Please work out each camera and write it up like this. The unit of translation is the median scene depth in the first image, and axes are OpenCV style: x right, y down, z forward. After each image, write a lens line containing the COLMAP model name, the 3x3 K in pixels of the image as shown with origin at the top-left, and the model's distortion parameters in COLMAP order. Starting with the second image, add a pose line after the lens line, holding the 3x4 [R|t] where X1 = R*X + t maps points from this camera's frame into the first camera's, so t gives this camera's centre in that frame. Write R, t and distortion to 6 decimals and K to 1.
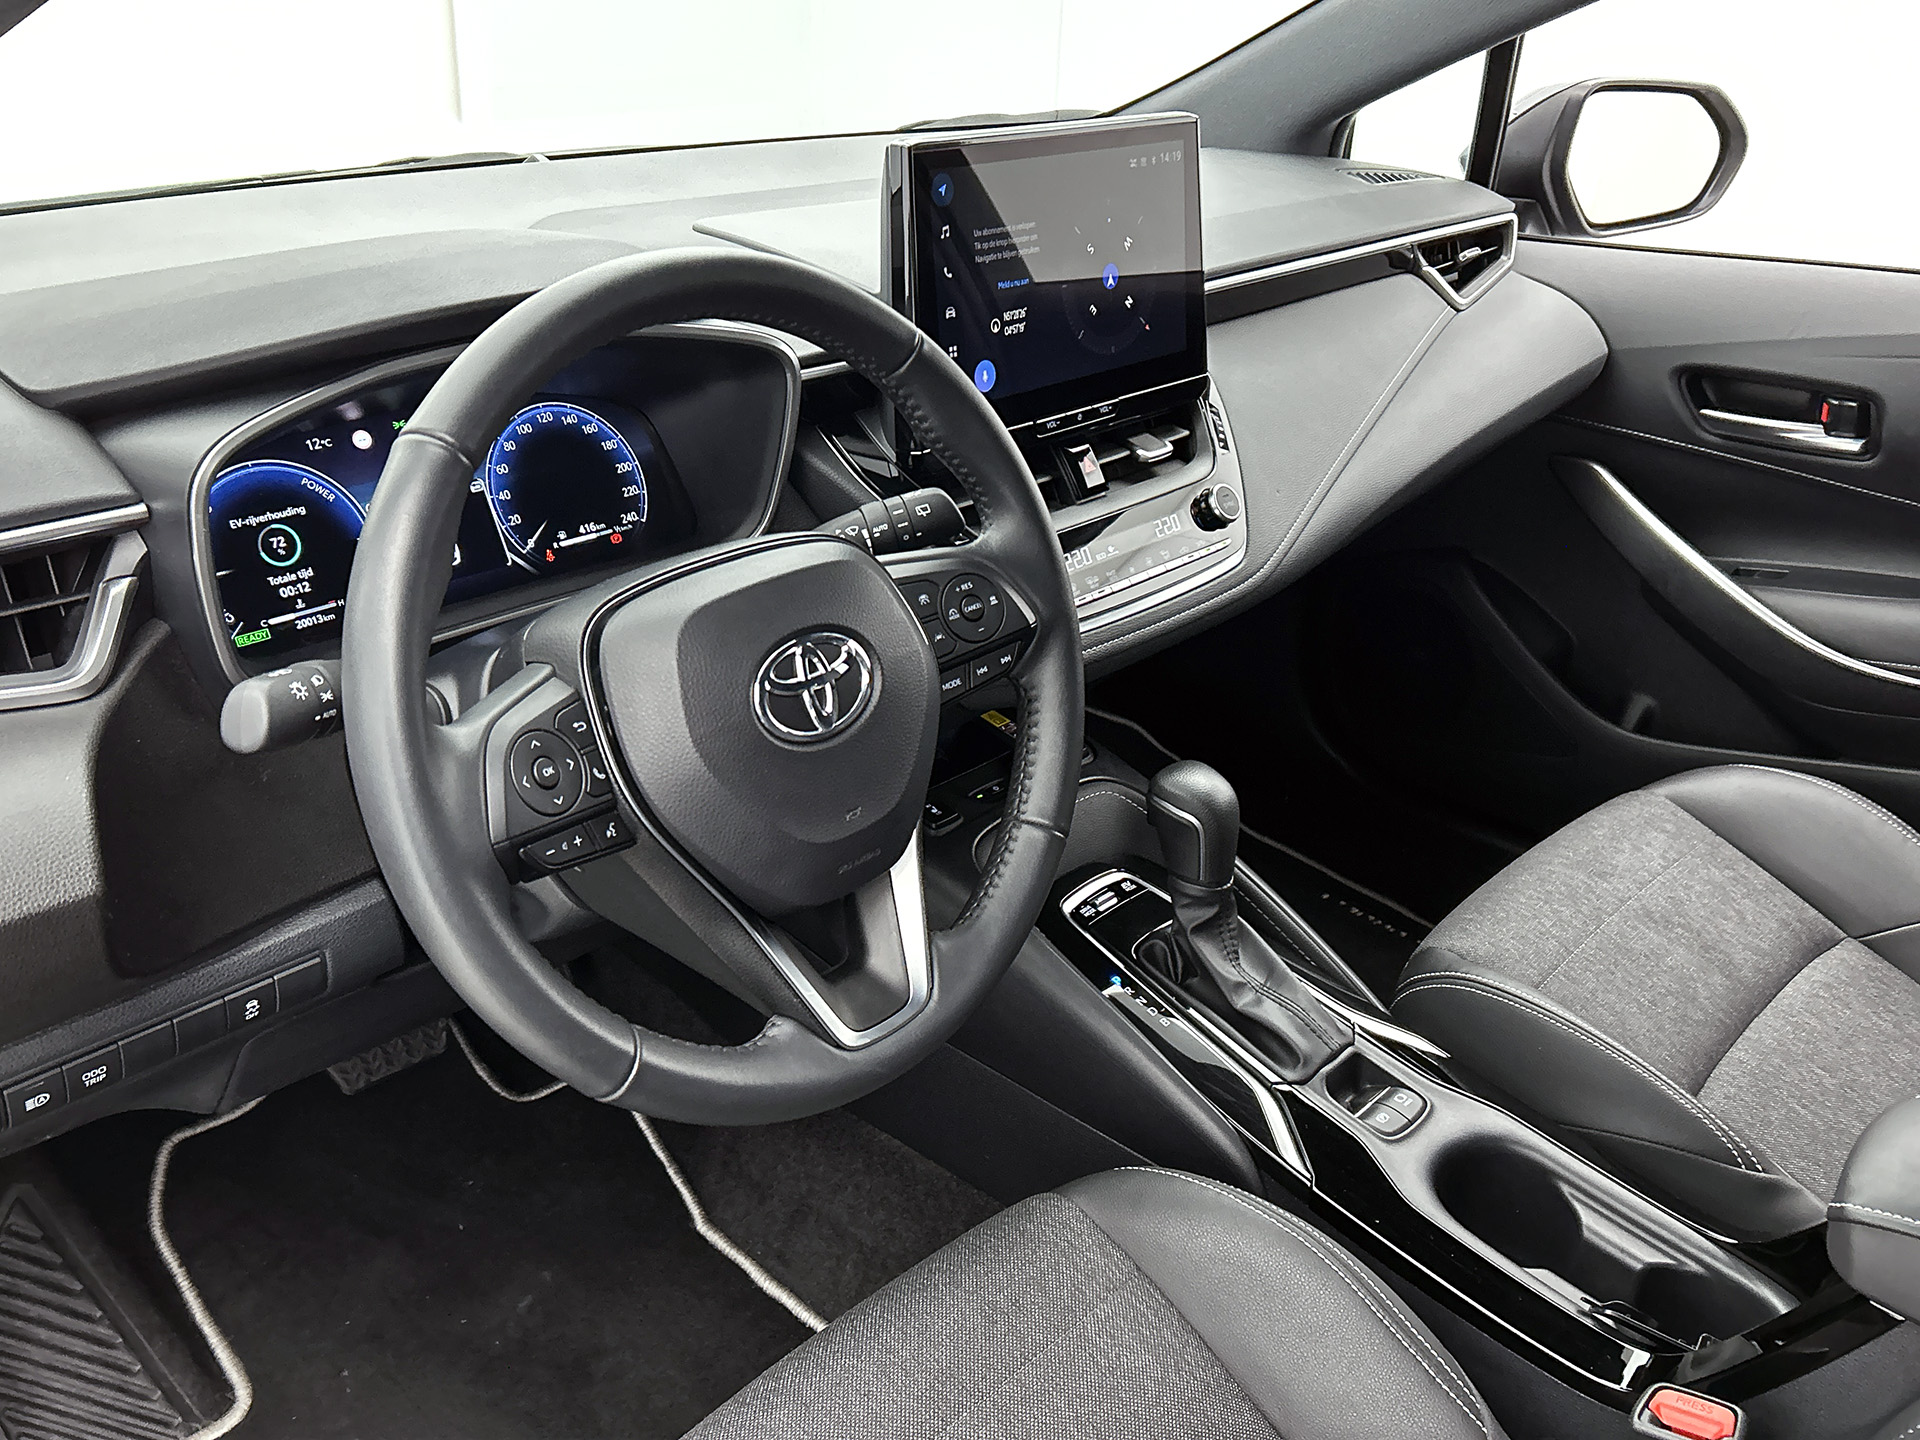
lens RADIAL K [[1675.9, 0, 948.5], [0, 1675.9, 711.3], [0, 0, 1]] dist [0.035600, -0.002691]
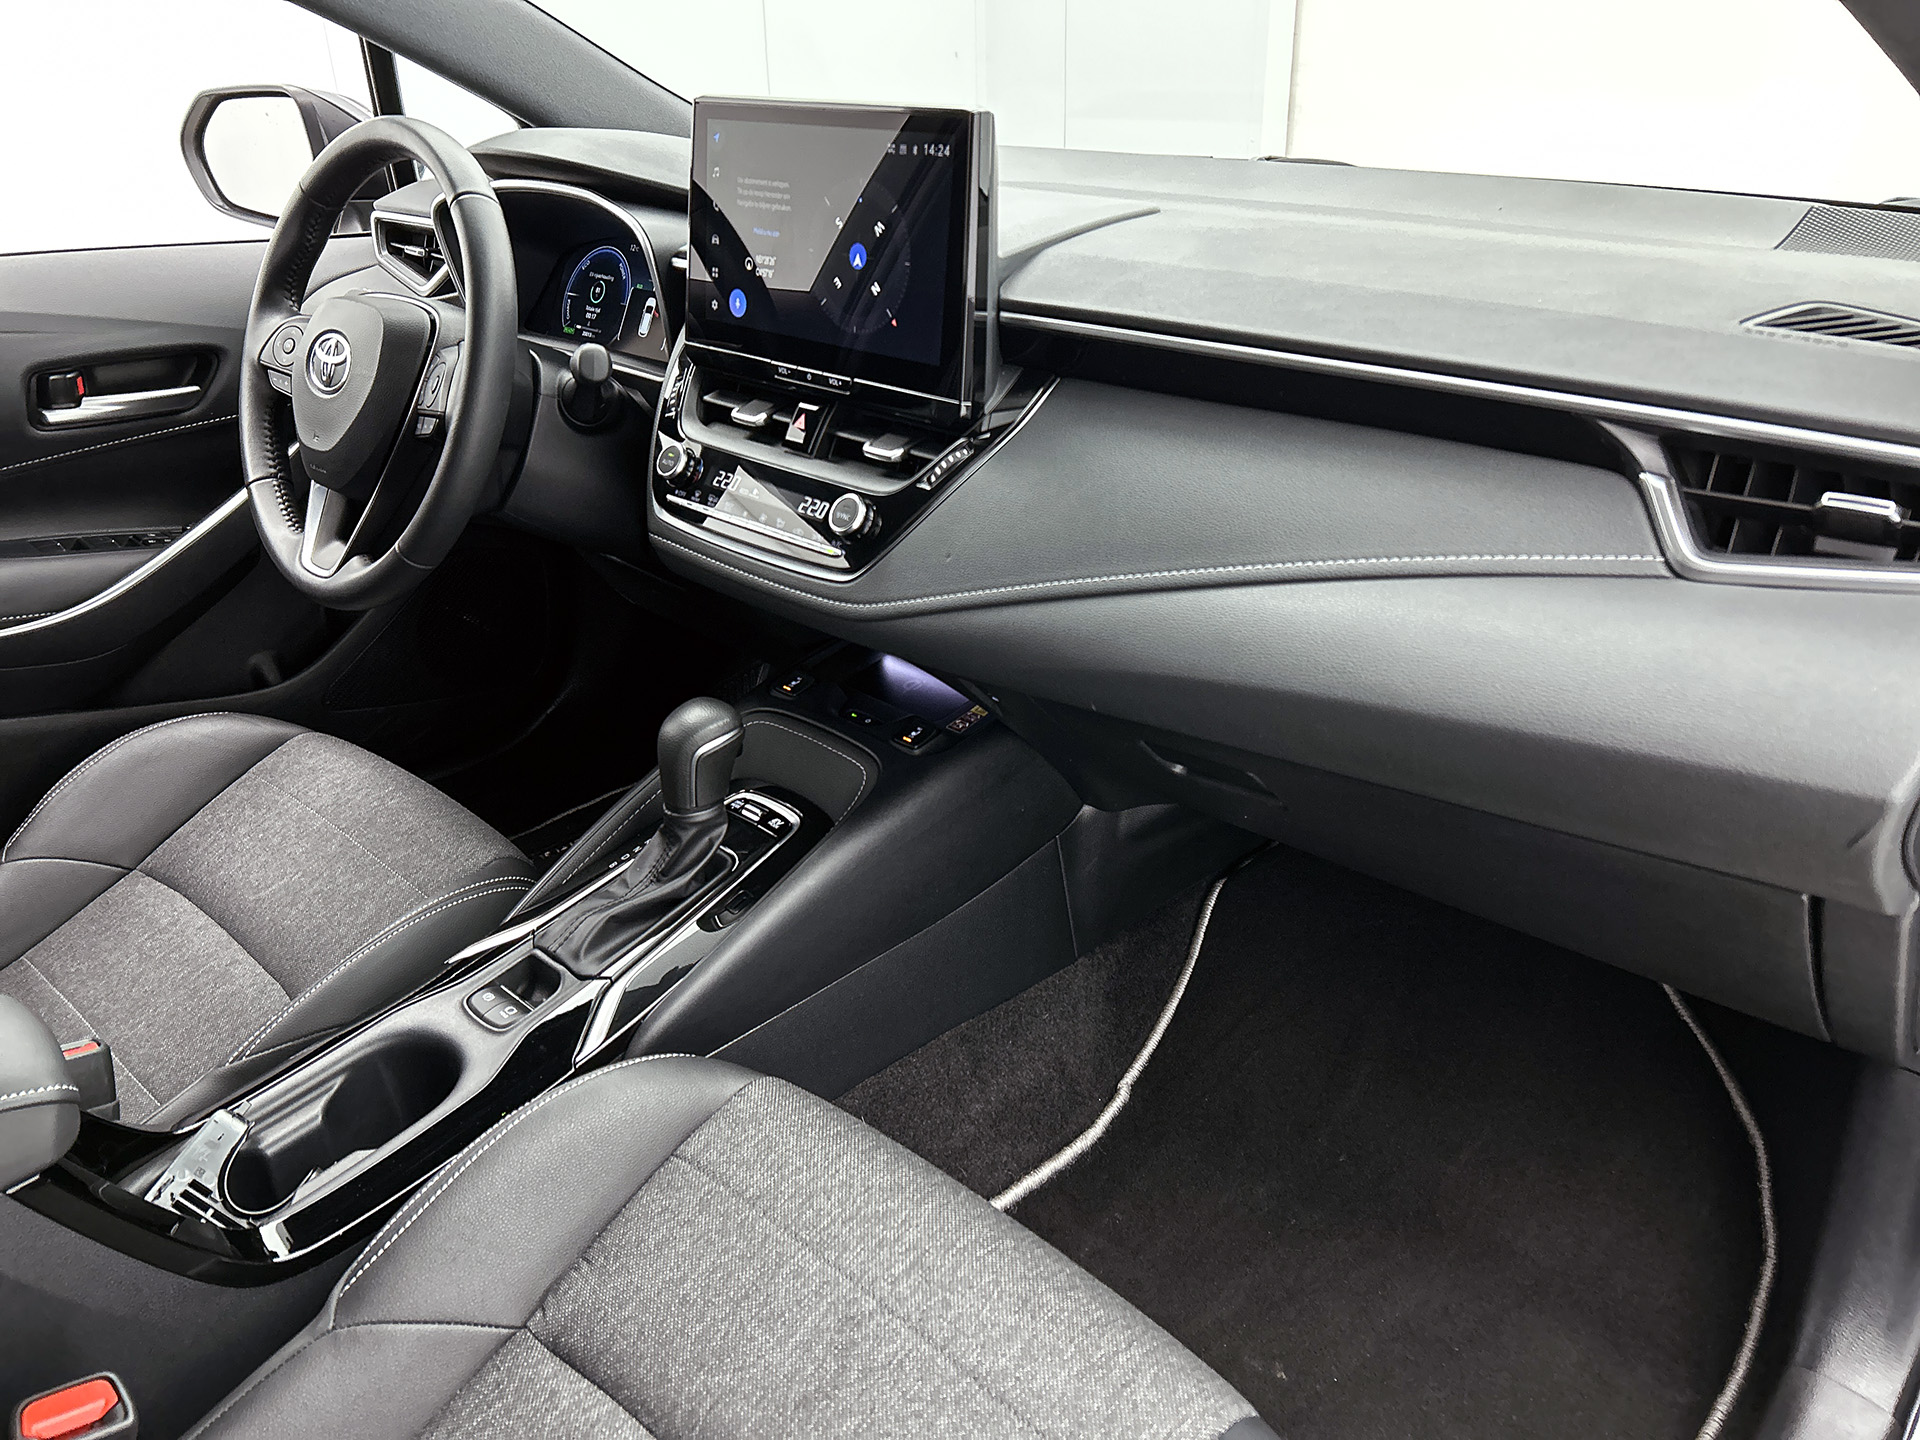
lens RADIAL K [[1440.8, 0, 959.9], [0, 1440.8, 716.2], [0, 0, 1]] dist [0.036245, -0.037436]
pose [[0.009277, 0.415722, -0.909445, 1.104017], [-0.417401, 0.828071, 0.374267, -0.417509], [0.908675, 0.376131, 0.181205, 1.095522]]
